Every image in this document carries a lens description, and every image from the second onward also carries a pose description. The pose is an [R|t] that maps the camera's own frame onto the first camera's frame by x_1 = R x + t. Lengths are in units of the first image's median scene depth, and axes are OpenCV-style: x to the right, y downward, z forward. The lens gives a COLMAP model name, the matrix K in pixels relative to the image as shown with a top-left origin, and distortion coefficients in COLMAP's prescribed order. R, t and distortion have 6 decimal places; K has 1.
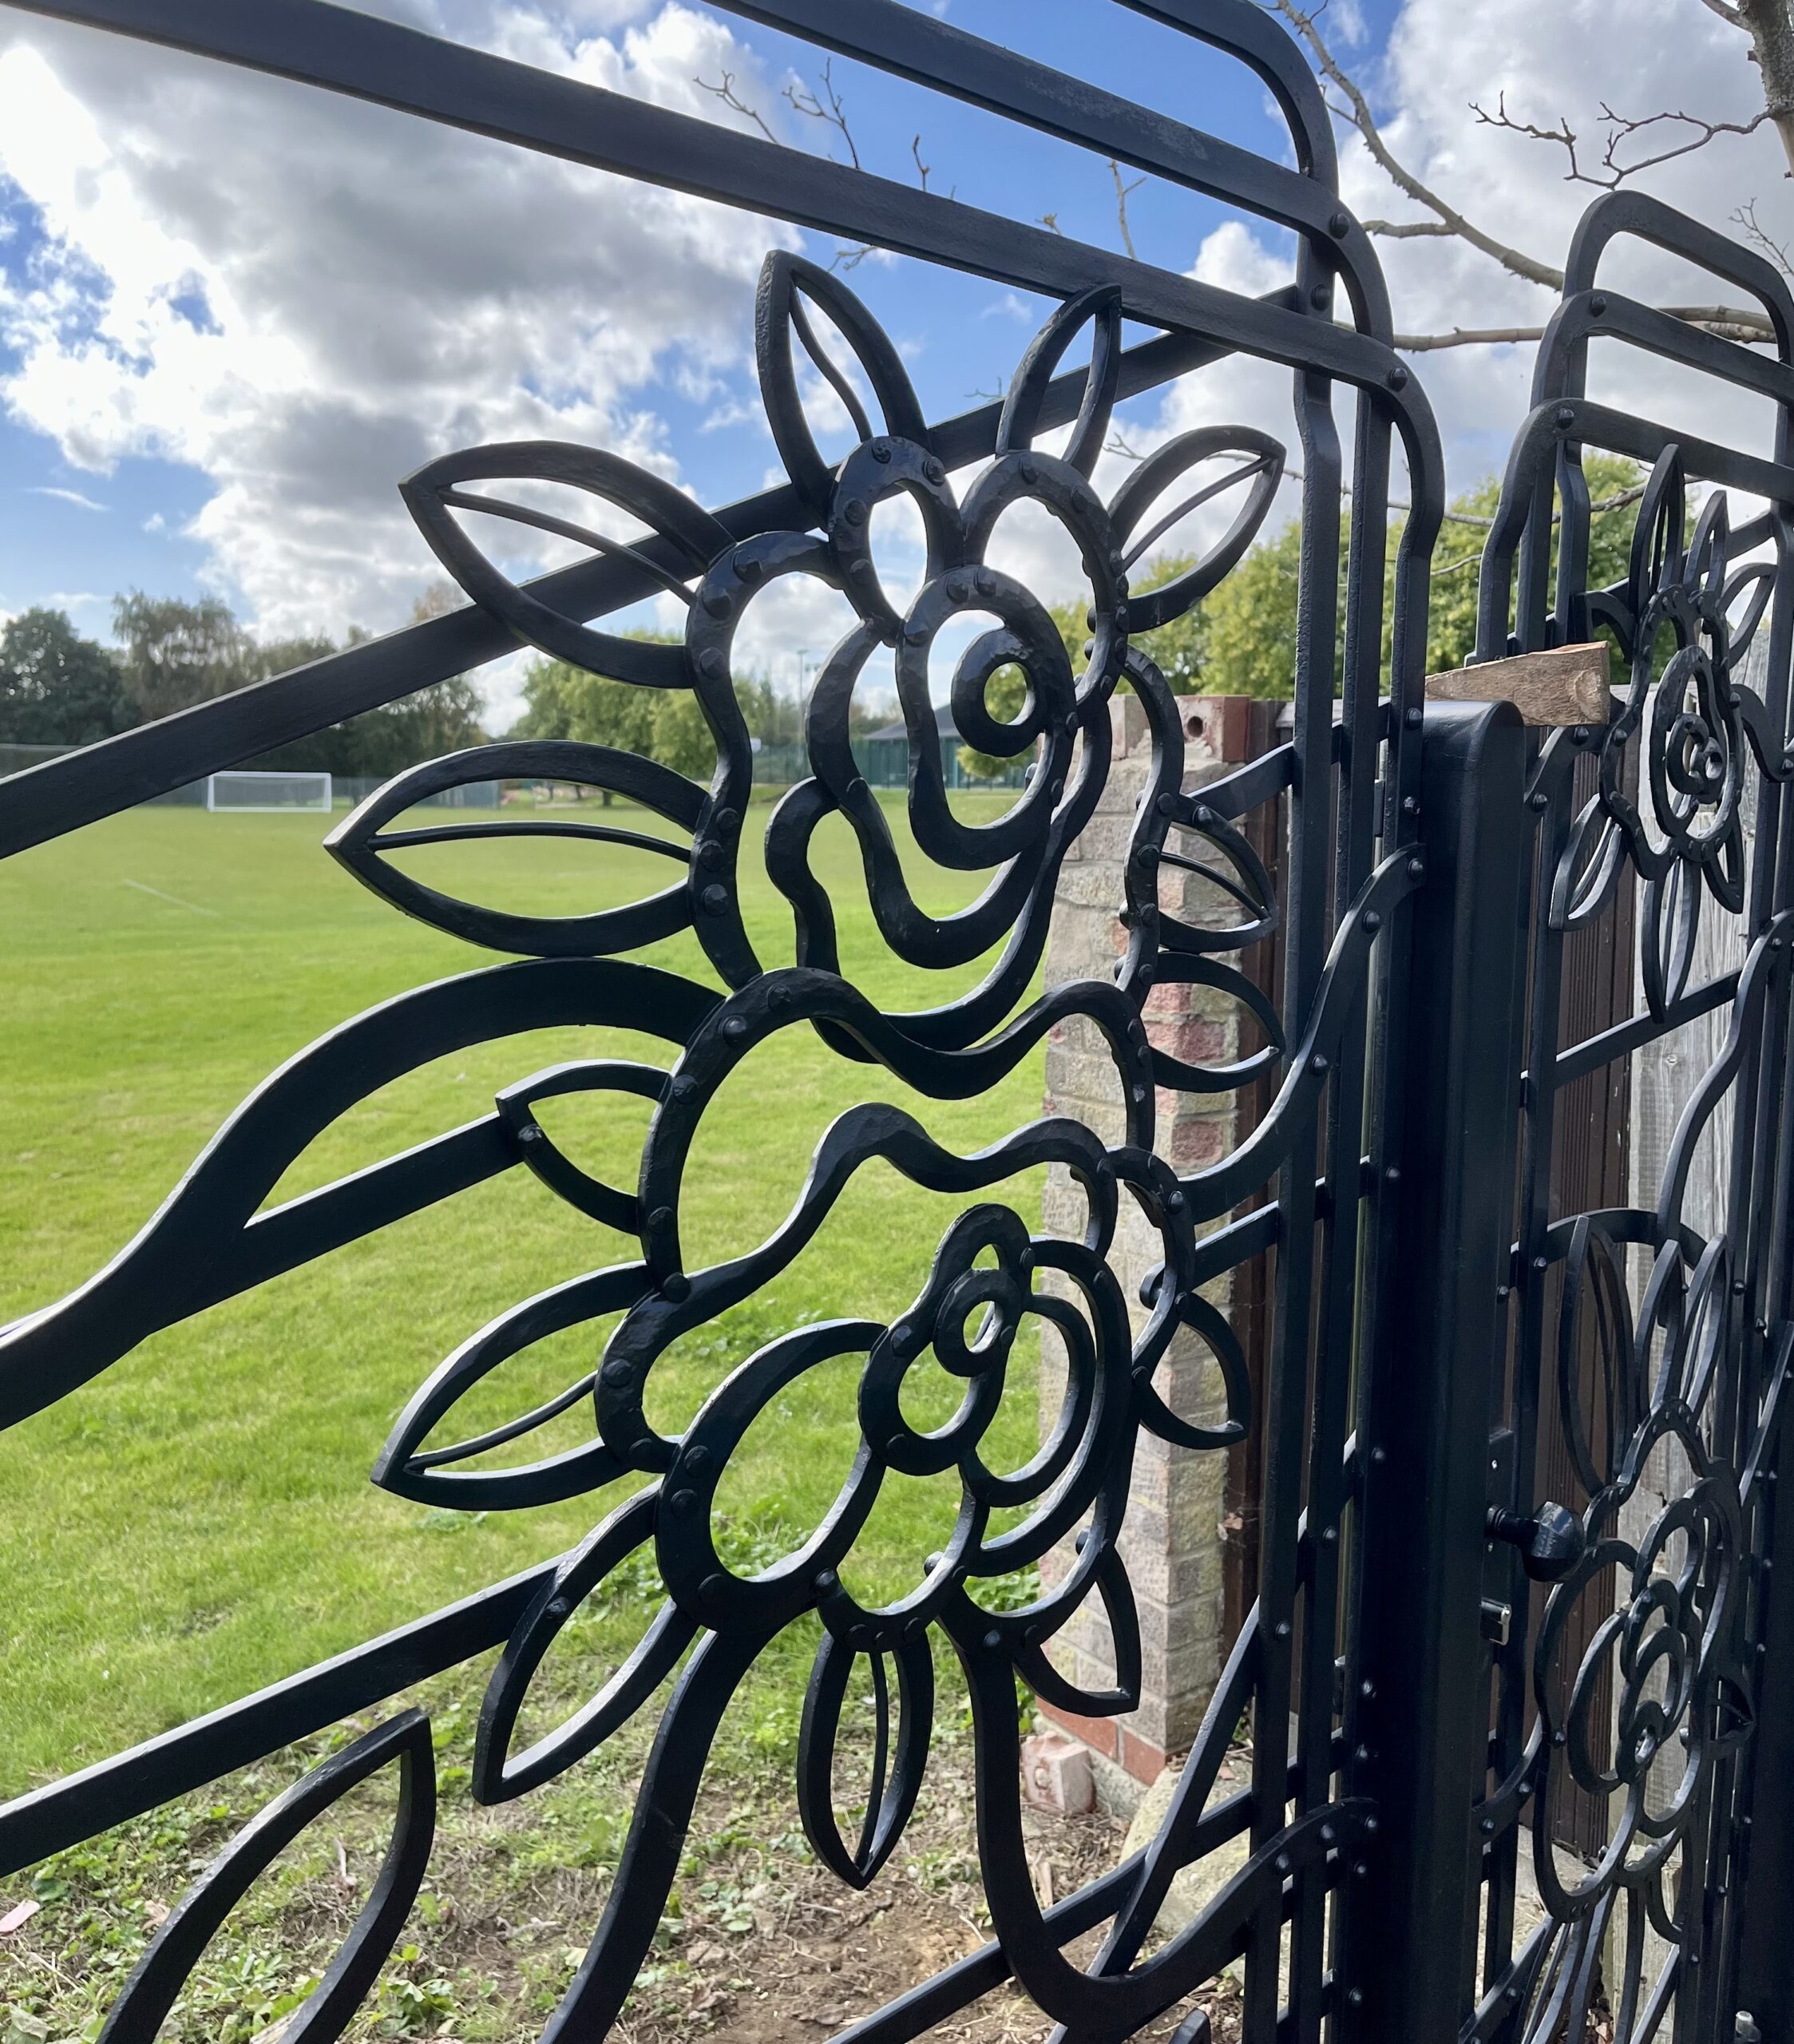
lens RADIAL K [[1858.3, 0, 897.2], [0, 1858.3, 970.6], [0, 0, 1]] dist [0.009316, 0.000750]
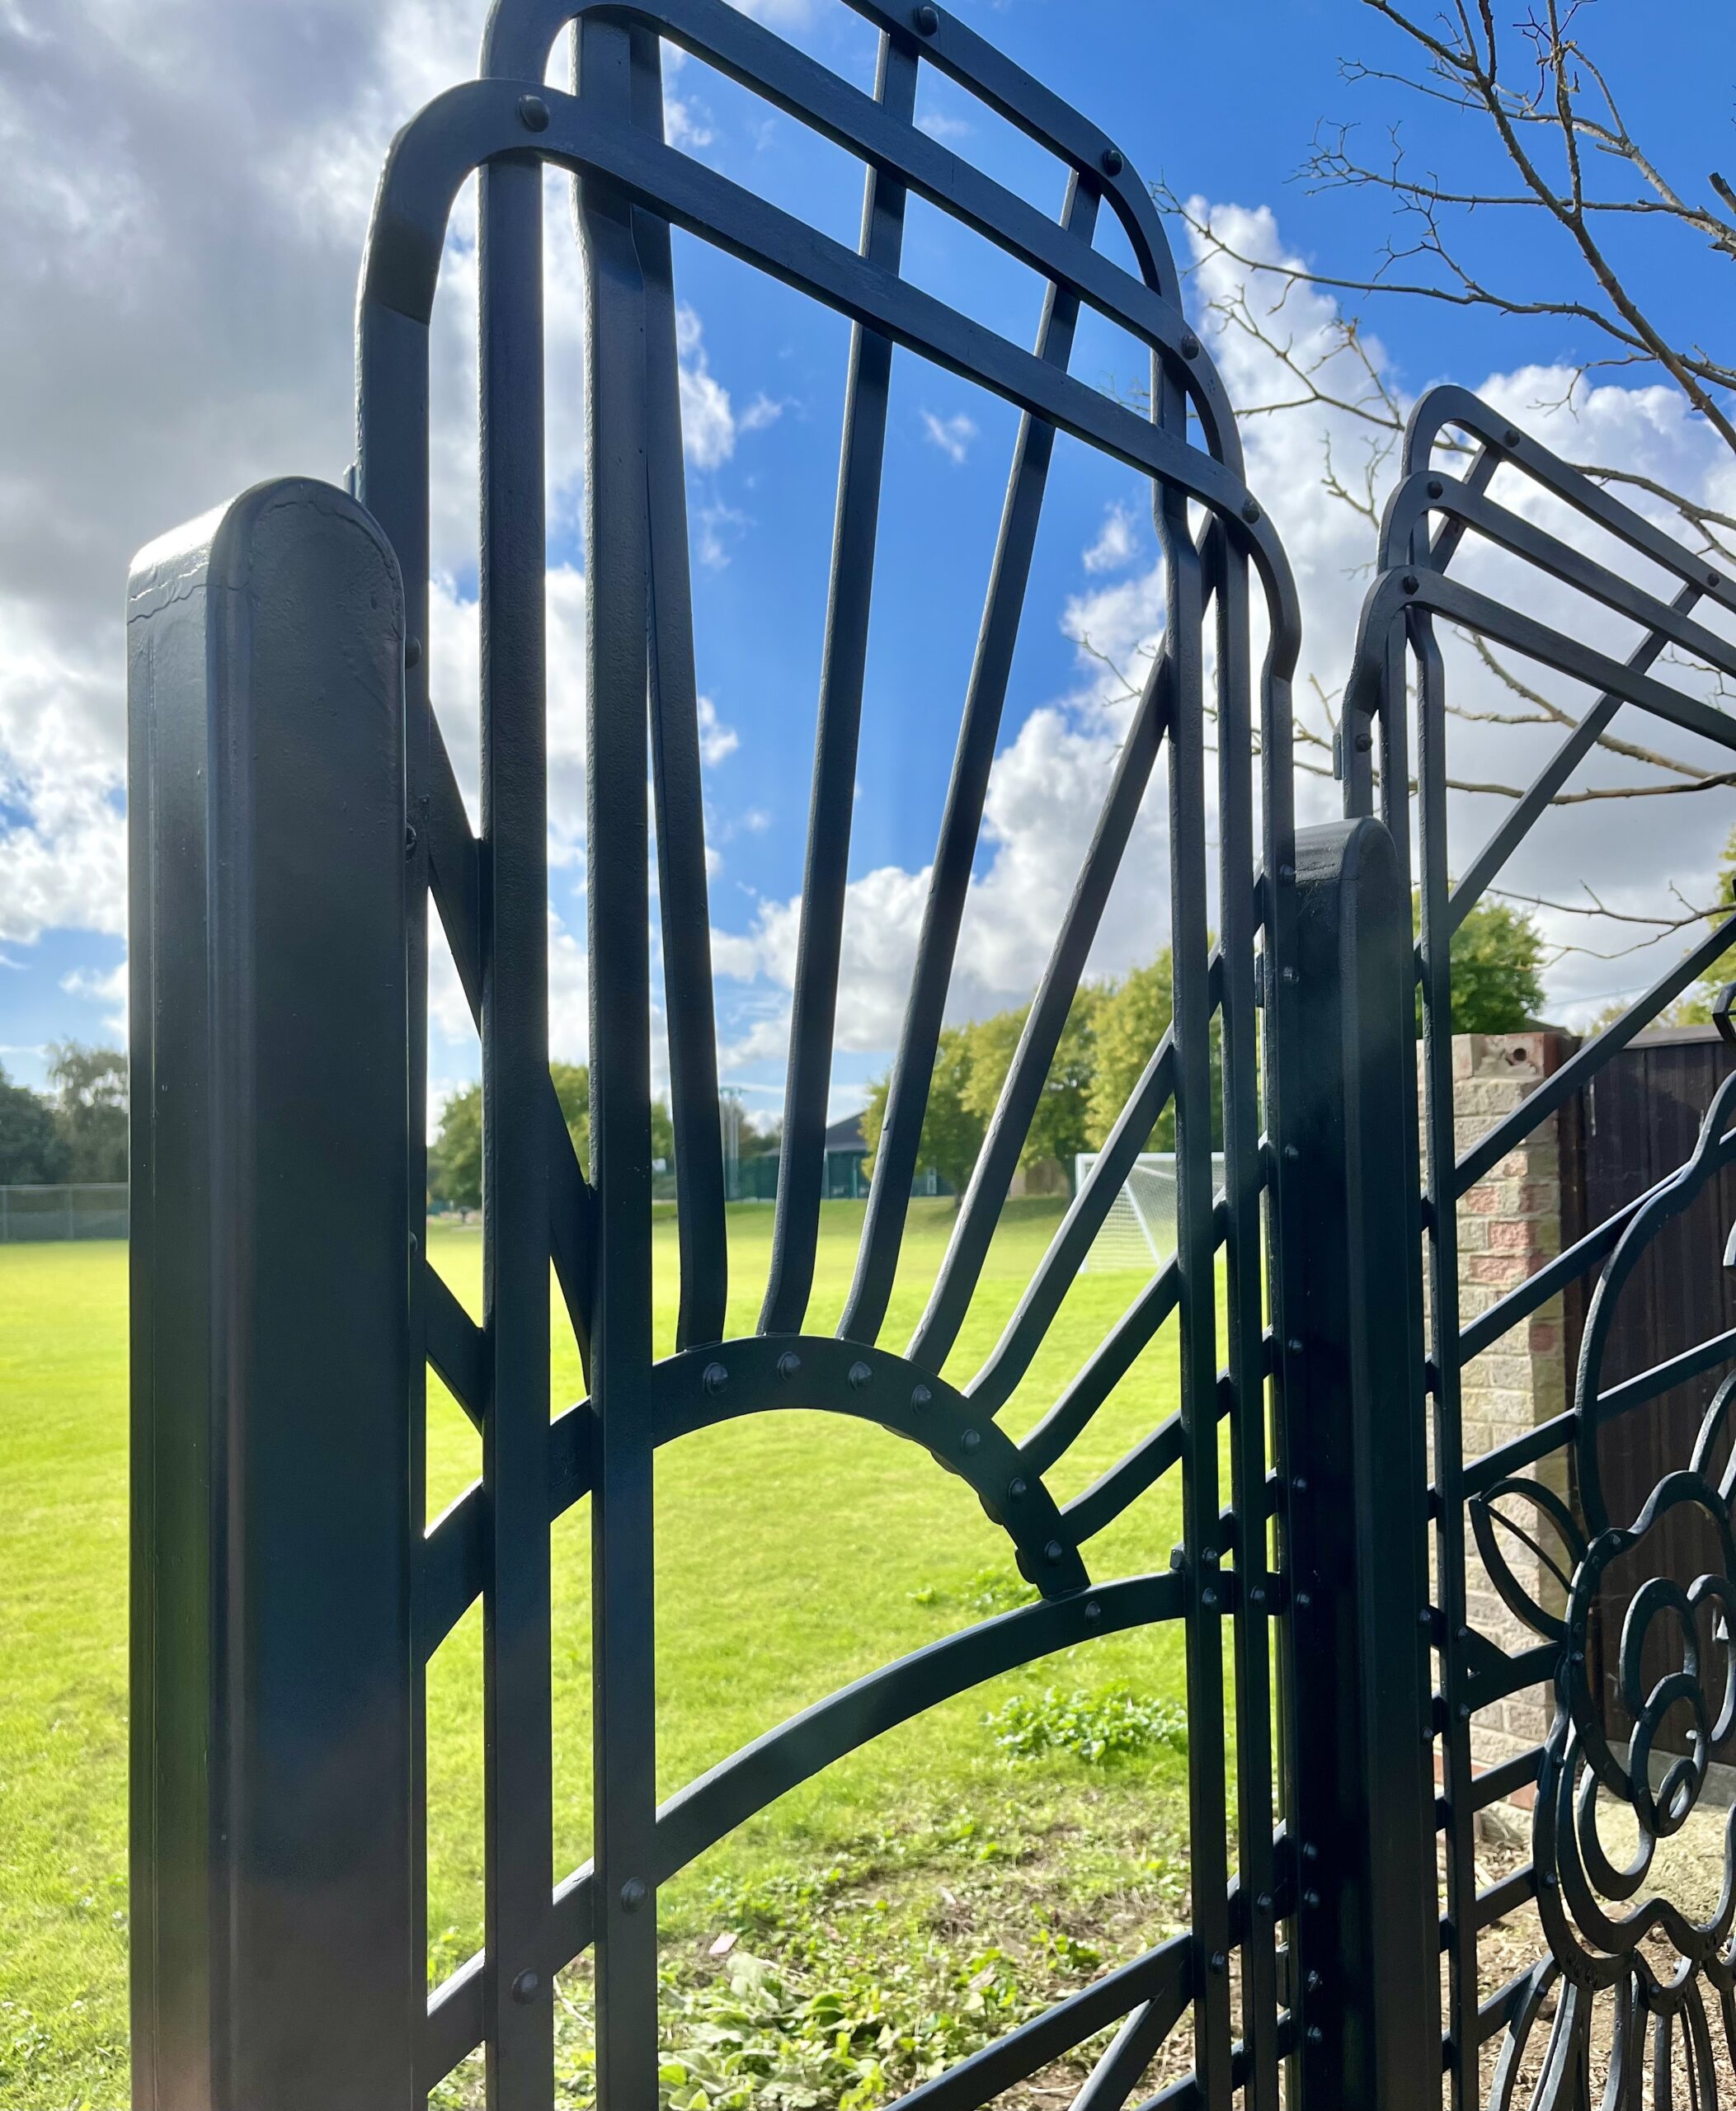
lens RADIAL K [[1759.6, 0, 864.6], [0, 1759.6, 1176.6], [0, 0, 1]] dist [0.005399, 0.003906]
pose [[0.998532, -0.029387, 0.045510, -1.186799], [0.034311, 0.993171, -0.111511, 0.298395], [-0.041922, 0.112909, 0.992721, -1.053105]]
